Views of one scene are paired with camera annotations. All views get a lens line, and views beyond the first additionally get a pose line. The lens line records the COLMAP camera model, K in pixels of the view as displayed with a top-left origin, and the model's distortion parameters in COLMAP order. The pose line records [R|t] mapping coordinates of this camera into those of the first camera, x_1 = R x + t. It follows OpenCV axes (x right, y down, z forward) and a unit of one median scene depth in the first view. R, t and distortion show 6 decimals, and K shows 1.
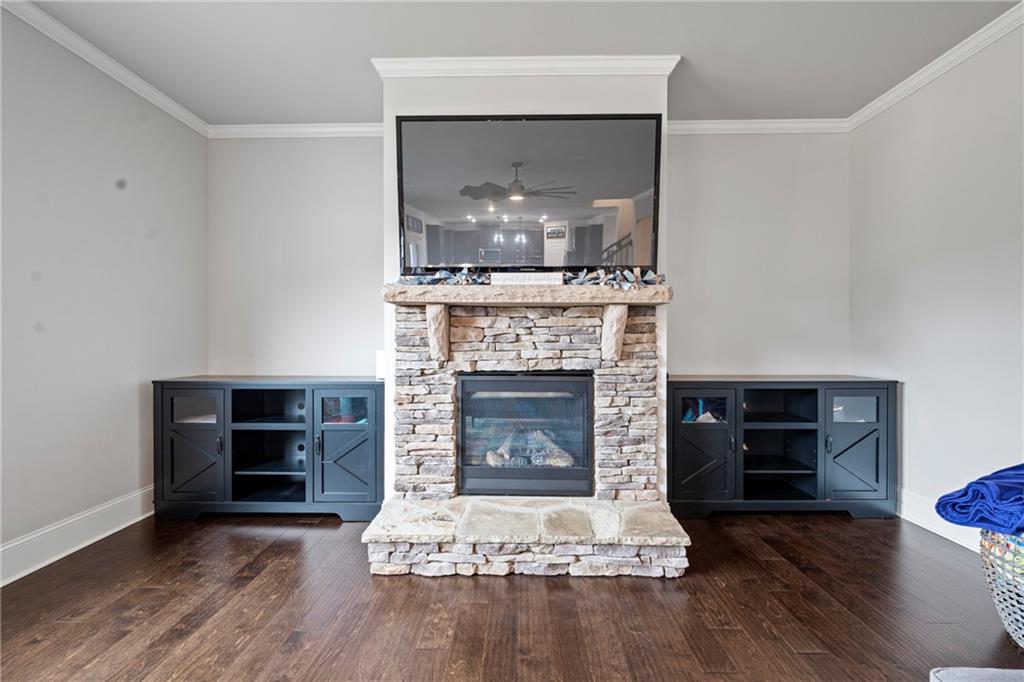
lens RADIAL K [[416.2, 0, 512.0], [0, 416.2, 341.0], [0, 0, 1]] dist [0.023198, 0.000082]
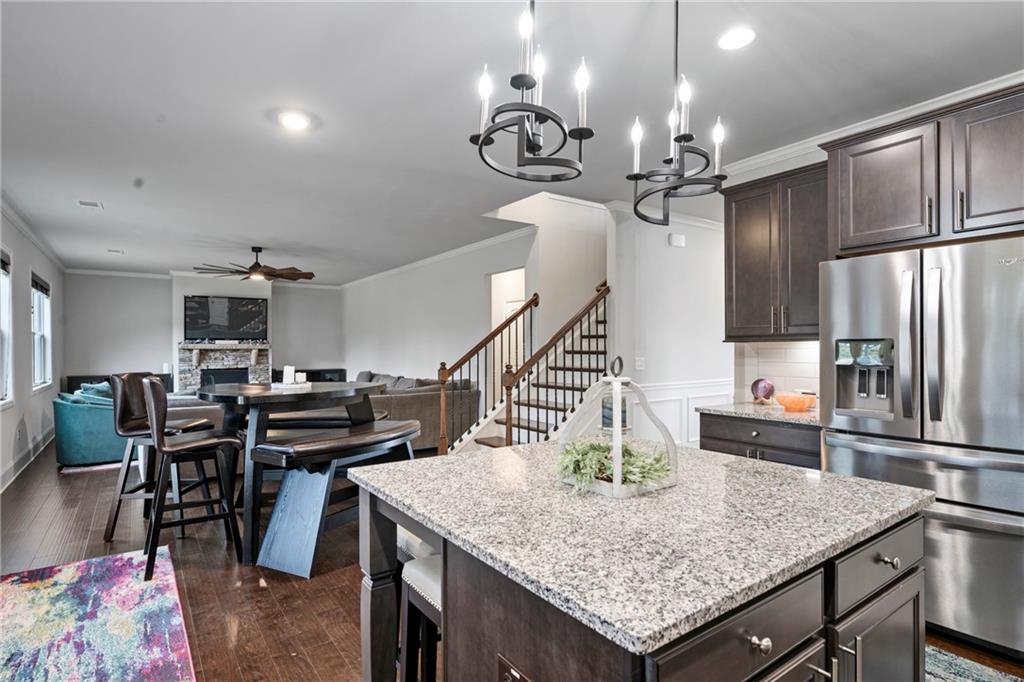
lens RADIAL K [[520.3, 0, 513.6], [0, 520.3, 346.1], [0, 0, 1]] dist [0.000864, 0.000062]
pose [[0.805064, -0.001969, 0.593185, -0.588605], [0.009444, 0.999910, -0.009499, -0.046564], [-0.593113, 0.013250, 0.805010, -3.753904]]
